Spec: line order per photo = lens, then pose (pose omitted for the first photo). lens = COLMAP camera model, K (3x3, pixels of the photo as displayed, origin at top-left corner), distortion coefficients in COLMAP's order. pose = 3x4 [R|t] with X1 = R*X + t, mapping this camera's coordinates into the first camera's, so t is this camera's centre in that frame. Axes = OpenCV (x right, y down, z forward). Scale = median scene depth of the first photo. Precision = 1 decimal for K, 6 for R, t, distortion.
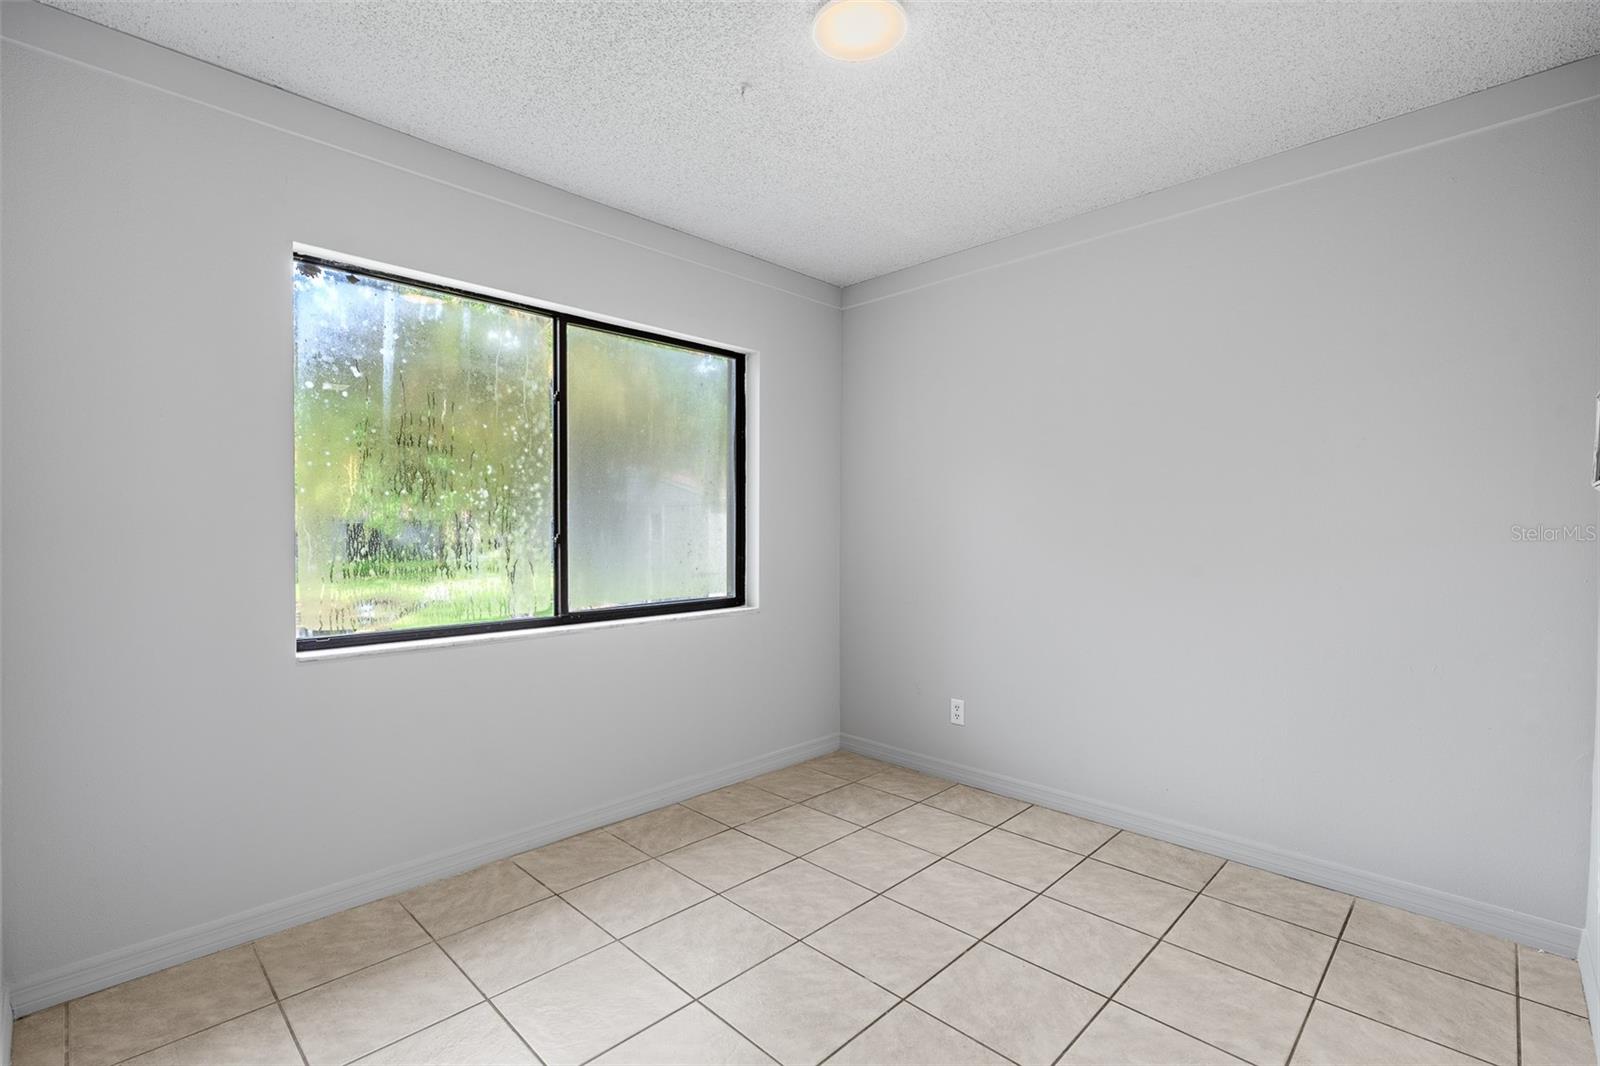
lens RADIAL K [[725.1, 0, 801.8], [0, 725.1, 540.5], [0, 0, 1]] dist [-0.004092, 0.000147]
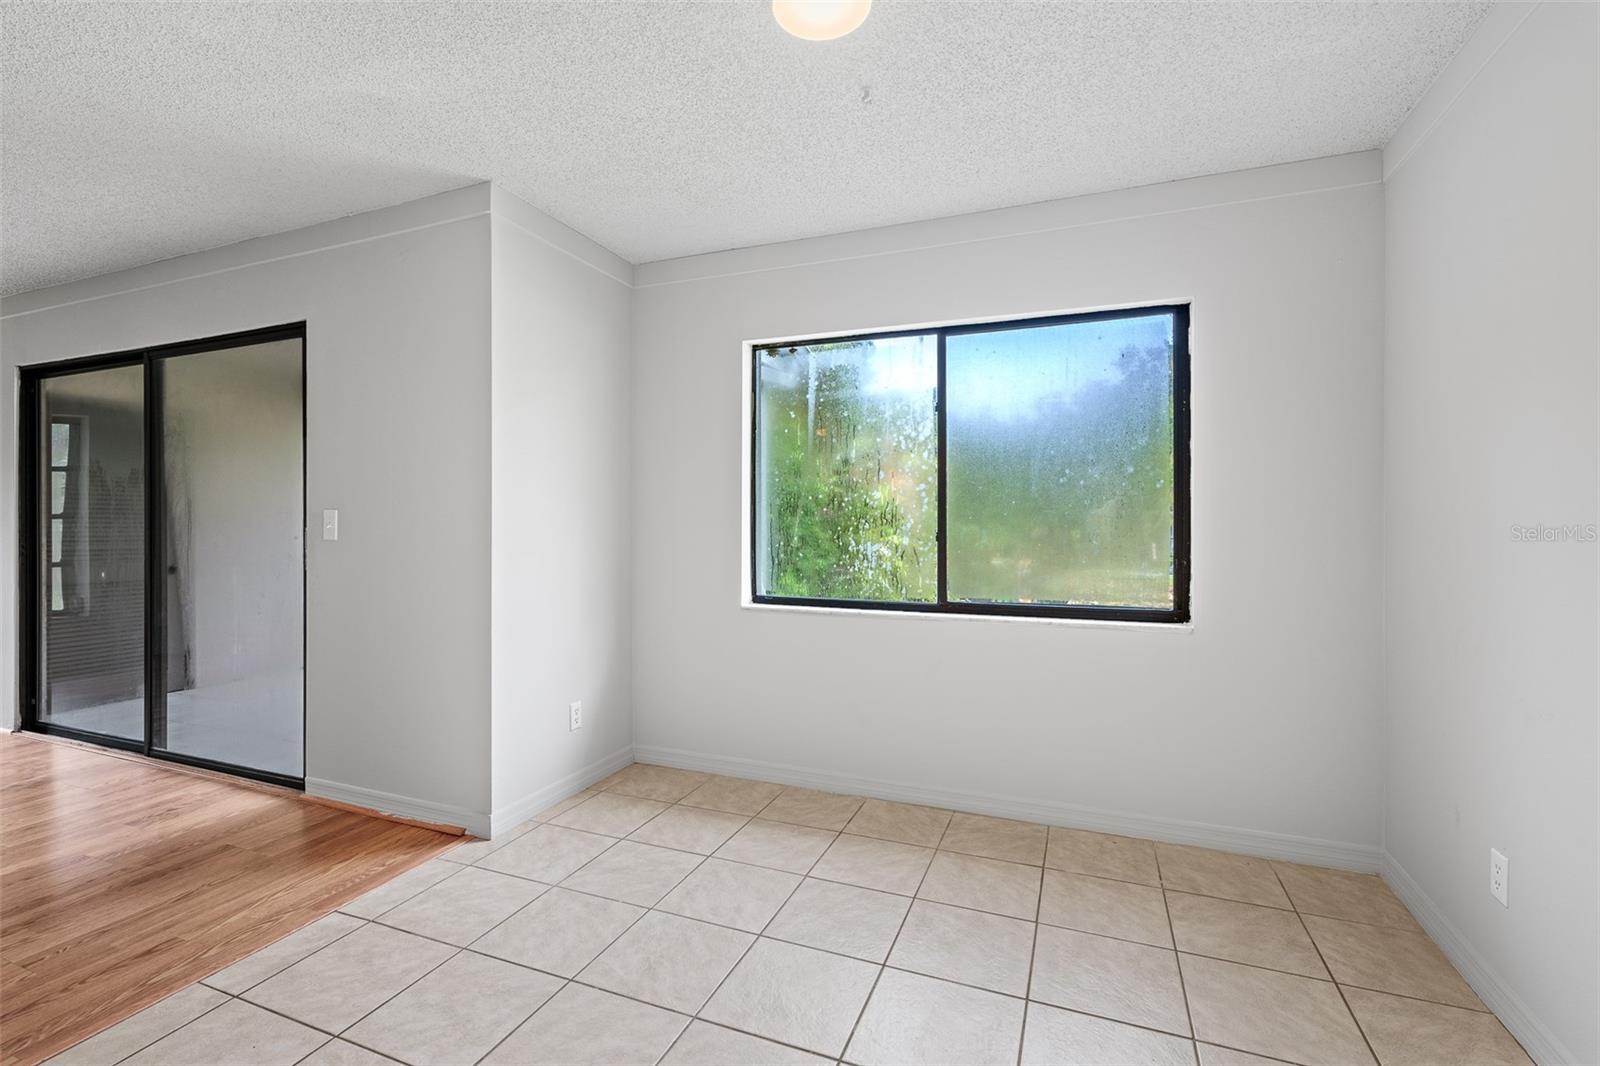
lens RADIAL K [[720.8, 0, 799.9], [0, 720.8, 522.5], [0, 0, 1]] dist [-0.004178, 0.001259]
pose [[0.381175, 0.001483, -0.924502, 0.601313], [-0.018277, 0.999815, -0.005932, -0.008319], [0.924322, 0.019158, 0.381132, 0.395895]]
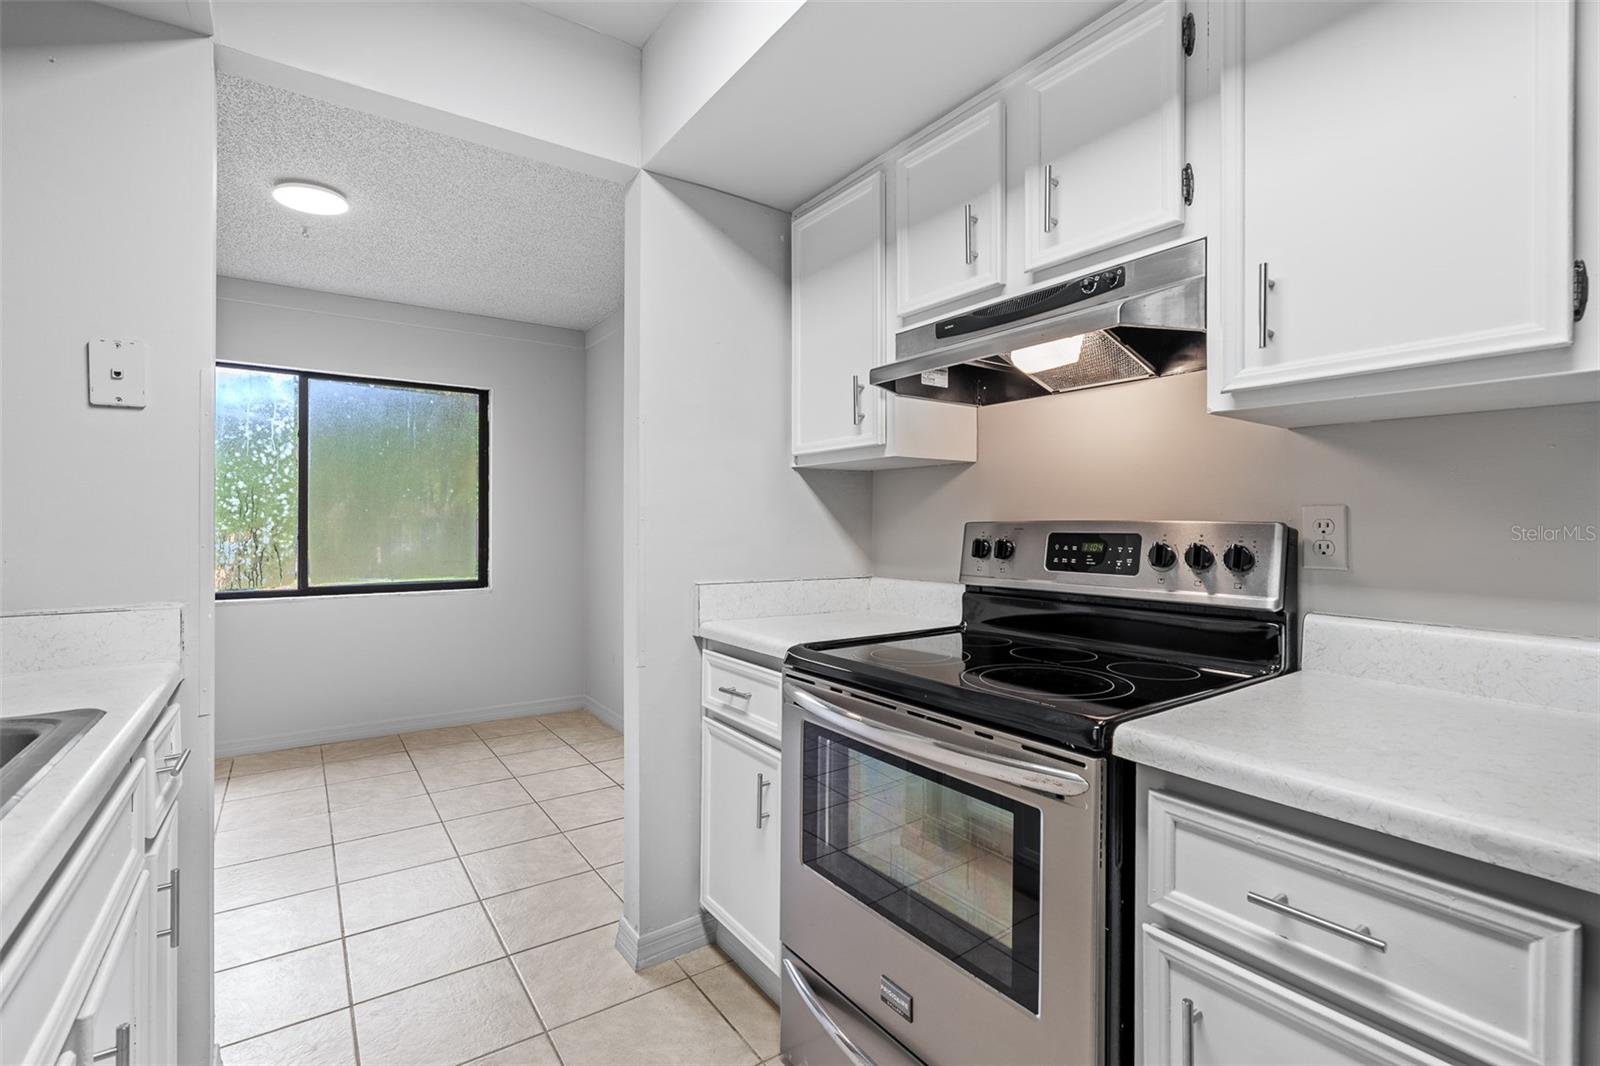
lens RADIAL K [[731.6, 0, 800.3], [0, 731.6, 520.4], [0, 0, 1]] dist [0.000462, 0.000528]
pose [[0.981996, -0.000178, -0.188904, 0.880875], [-0.004836, 0.999648, -0.026083, 0.004731], [0.188842, 0.026527, 0.981649, -0.196553]]
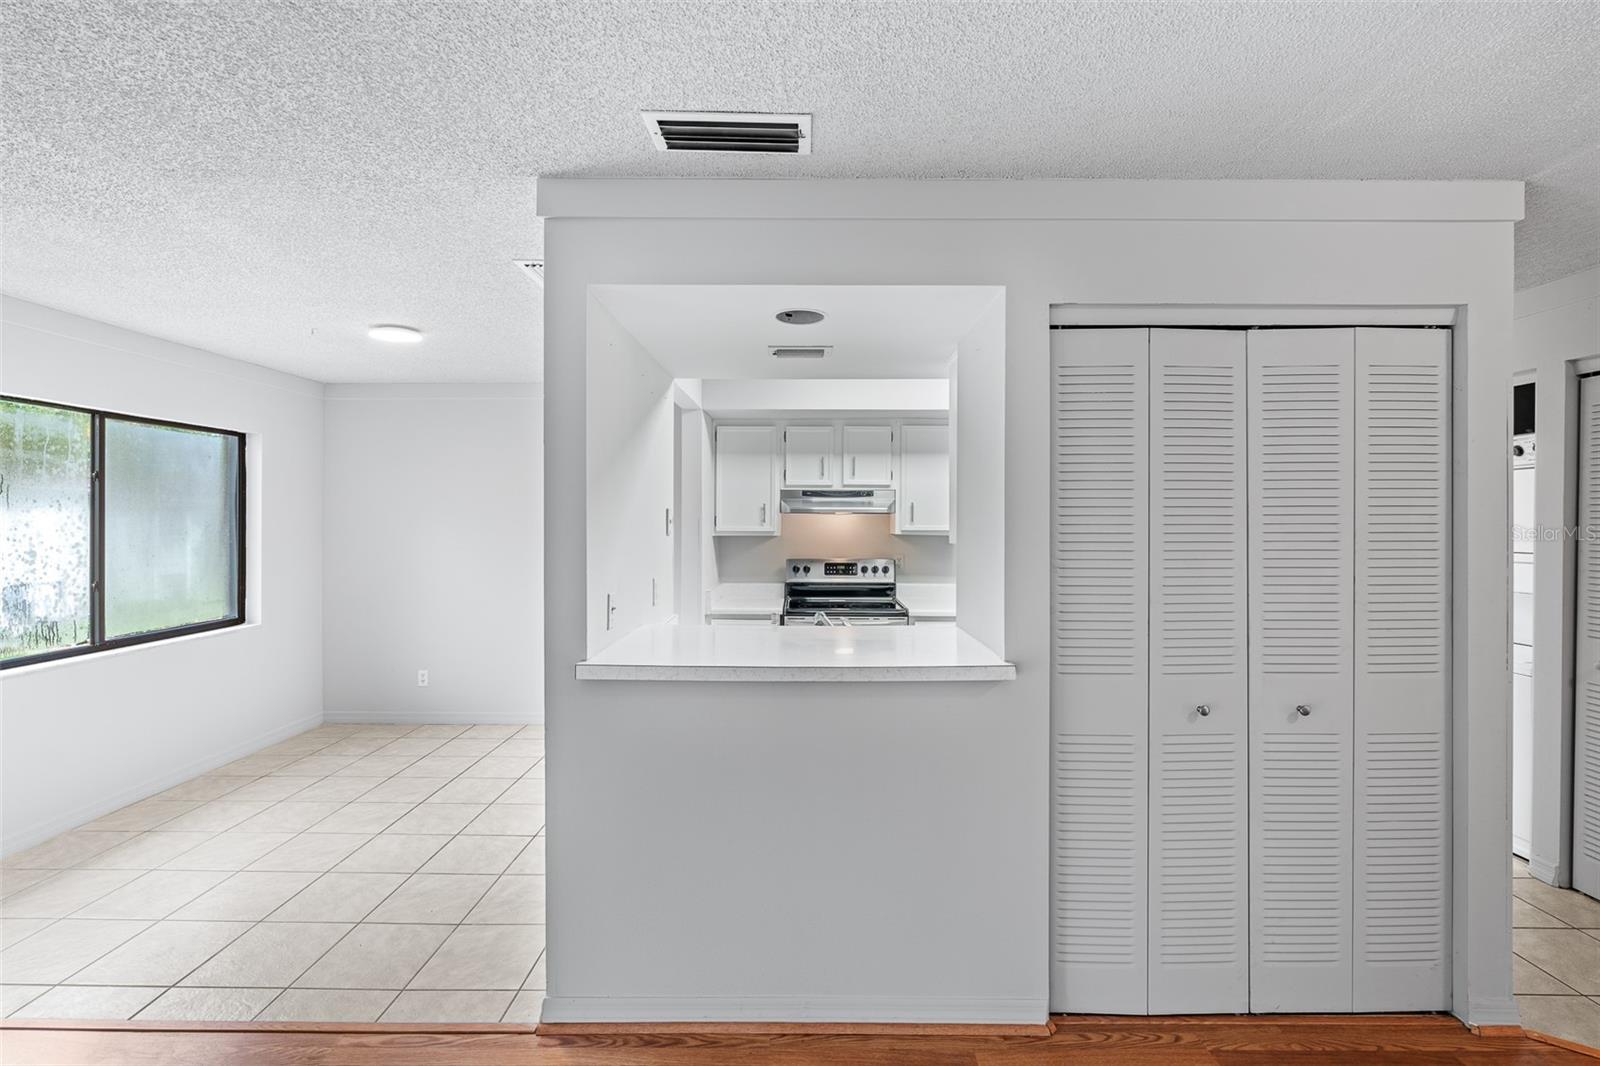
lens RADIAL K [[720.8, 0, 799.9], [0, 720.8, 522.5], [0, 0, 1]] dist [-0.004178, 0.001259]
pose [[0.719038, -0.002903, 0.694964, -0.328862], [0.012123, 0.999892, -0.008366, -0.088472], [-0.694865, 0.014440, 0.718996, -0.803841]]
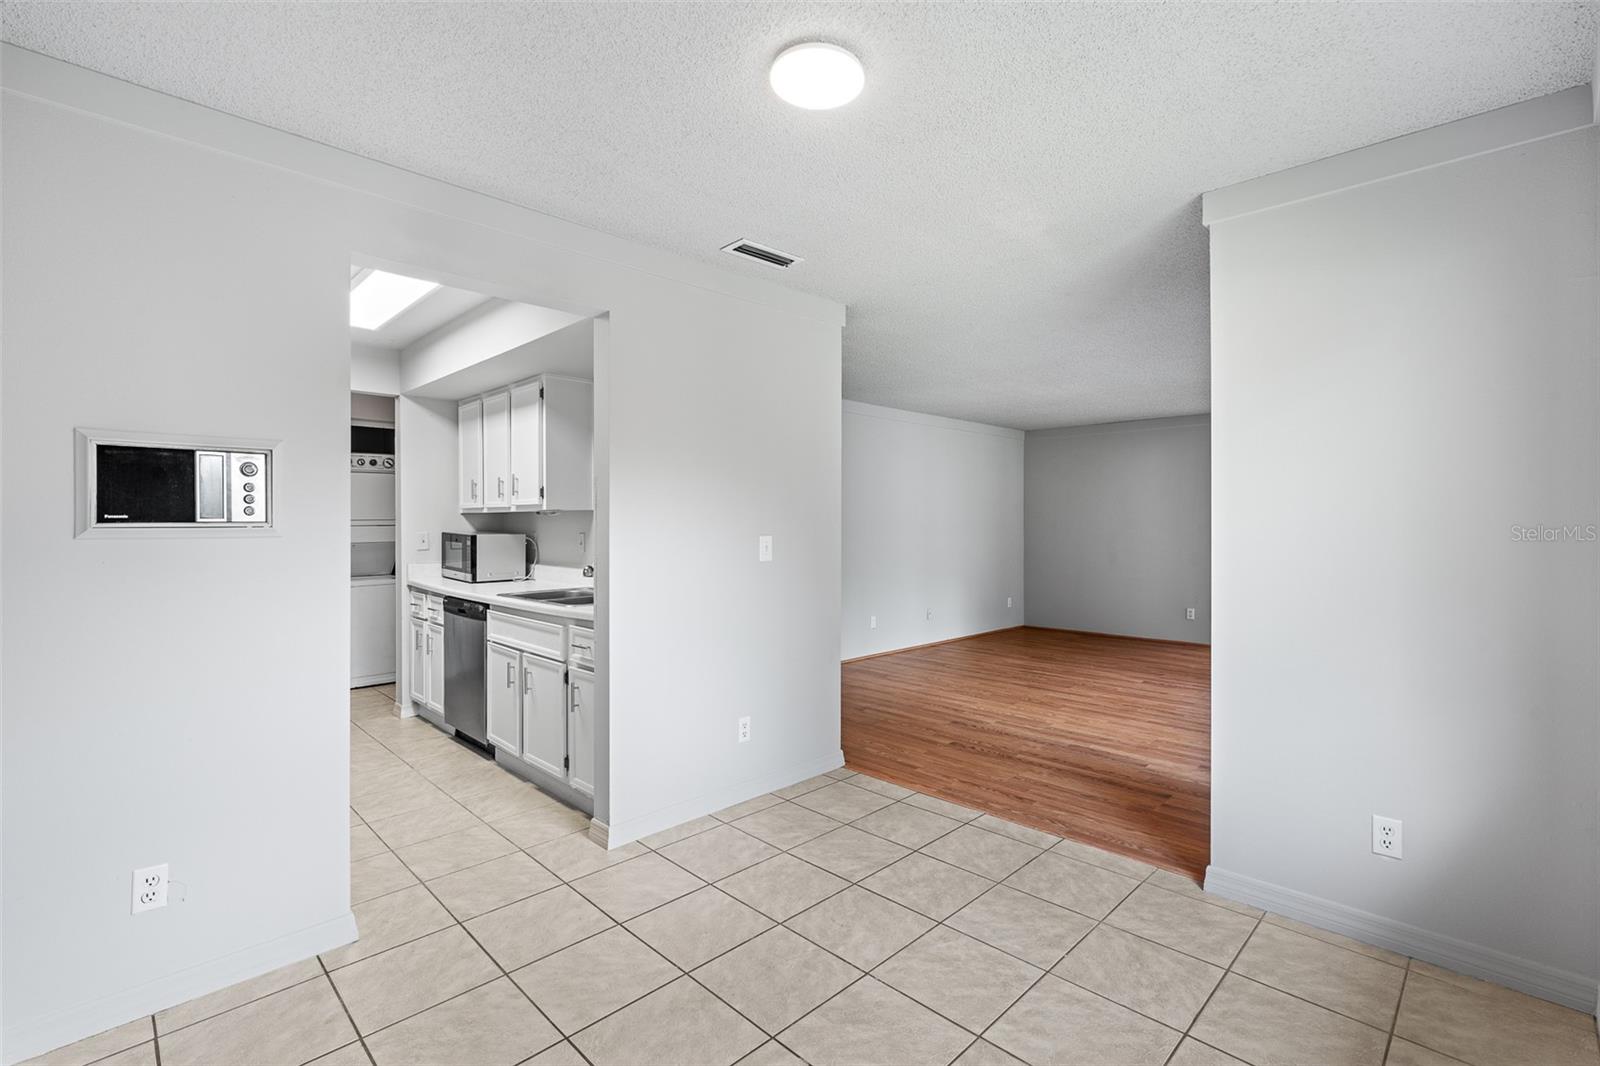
lens RADIAL K [[720.8, 0, 799.9], [0, 720.8, 522.5], [0, 0, 1]] dist [-0.004178, 0.001259]
pose [[-0.999905, 0.001224, 0.013715, 0.057277], [0.001464, 0.999845, 0.017524, -0.061867], [-0.013692, 0.017542, -0.999752, 1.283847]]
